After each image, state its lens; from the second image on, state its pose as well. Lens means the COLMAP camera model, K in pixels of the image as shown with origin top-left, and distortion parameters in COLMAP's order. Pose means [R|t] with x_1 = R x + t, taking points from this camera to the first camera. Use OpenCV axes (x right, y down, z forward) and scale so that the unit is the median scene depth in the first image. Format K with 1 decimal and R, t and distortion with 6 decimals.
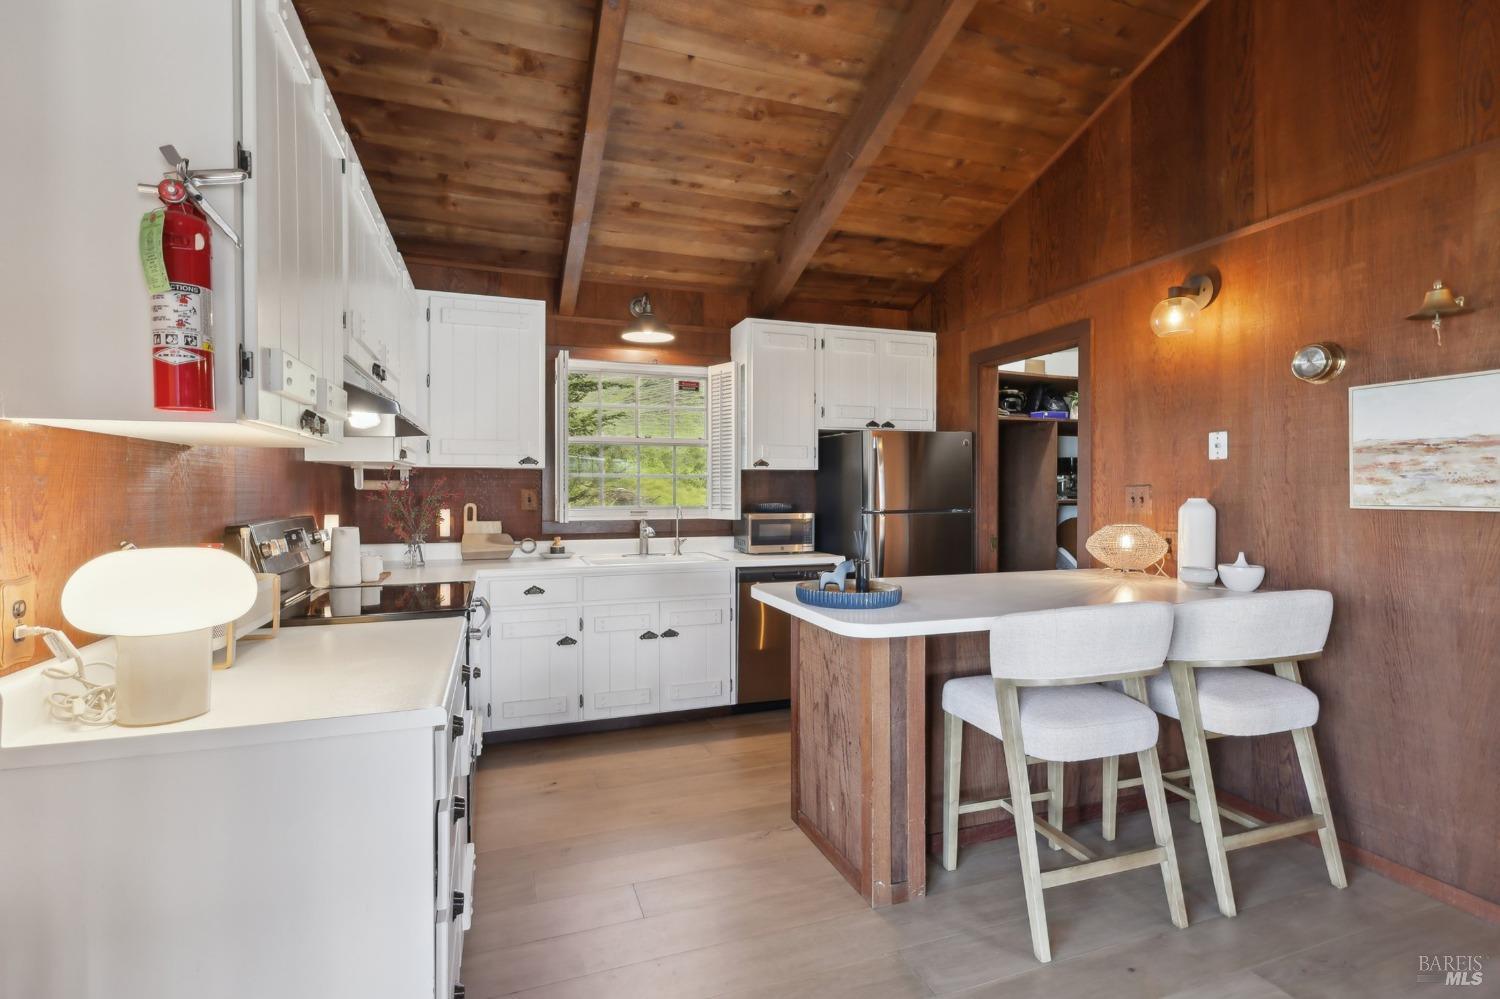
lens RADIAL K [[699.2, 0, 761.7], [0, 699.2, 474.6], [0, 0, 1]] dist [0.001536, 0.000815]
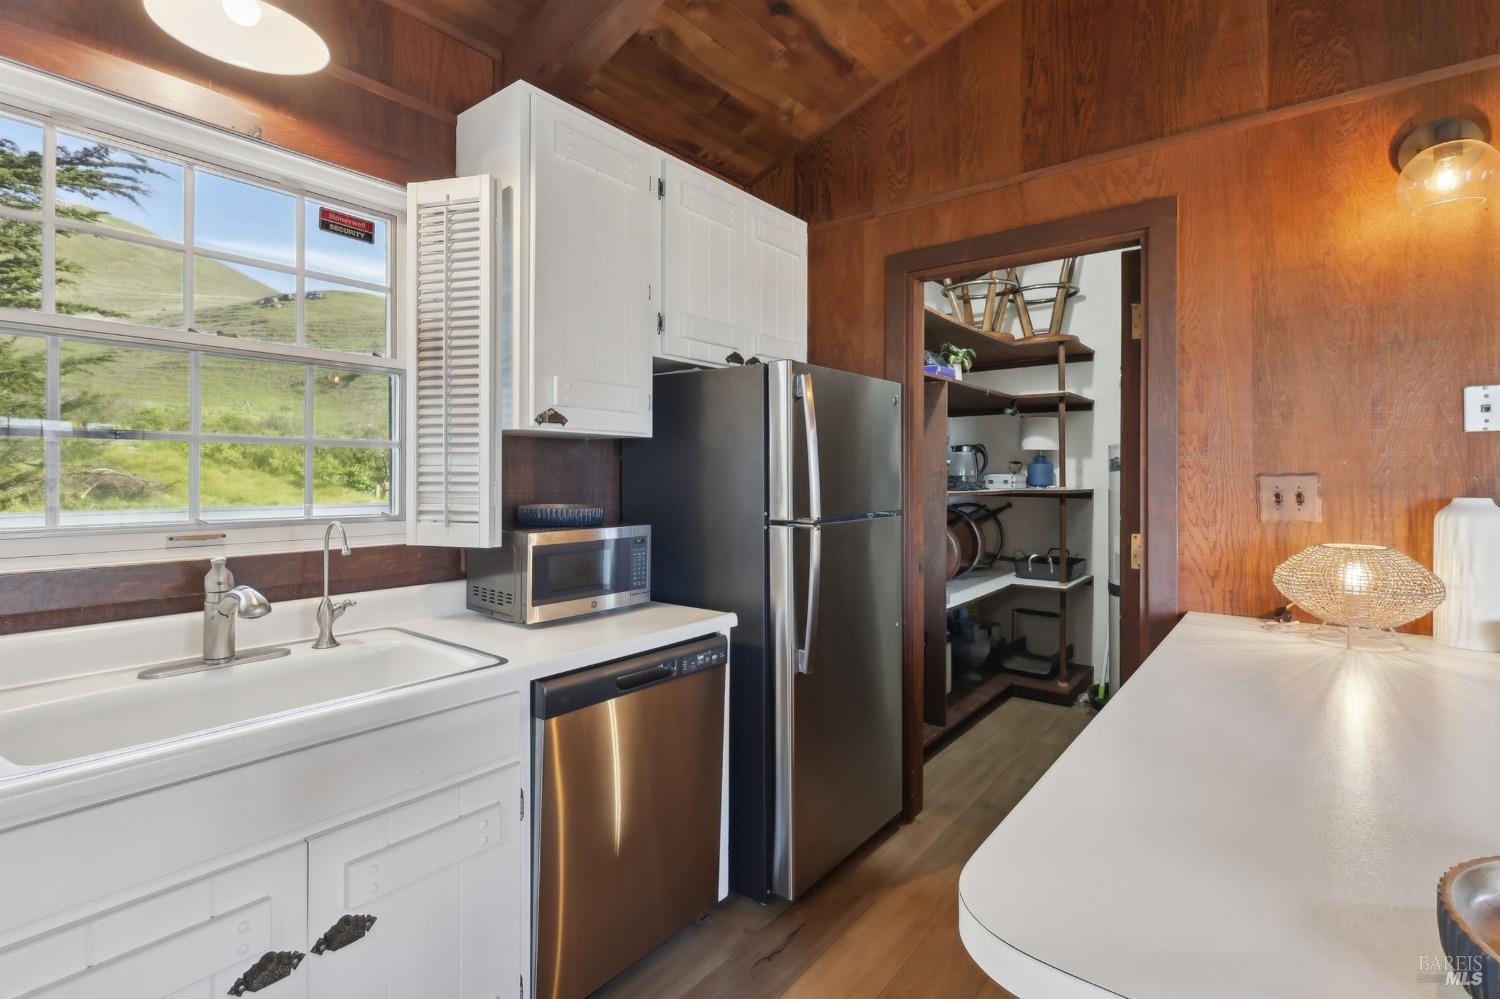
lens RADIAL K [[699.2, 0, 761.7], [0, 699.2, 474.6], [0, 0, 1]] dist [0.001536, 0.000815]
pose [[0.848736, 0.005055, 0.528793, -0.121994], [-0.017355, 0.999682, 0.018300, 0.009436], [-0.528532, -0.024710, 0.848554, 0.549501]]
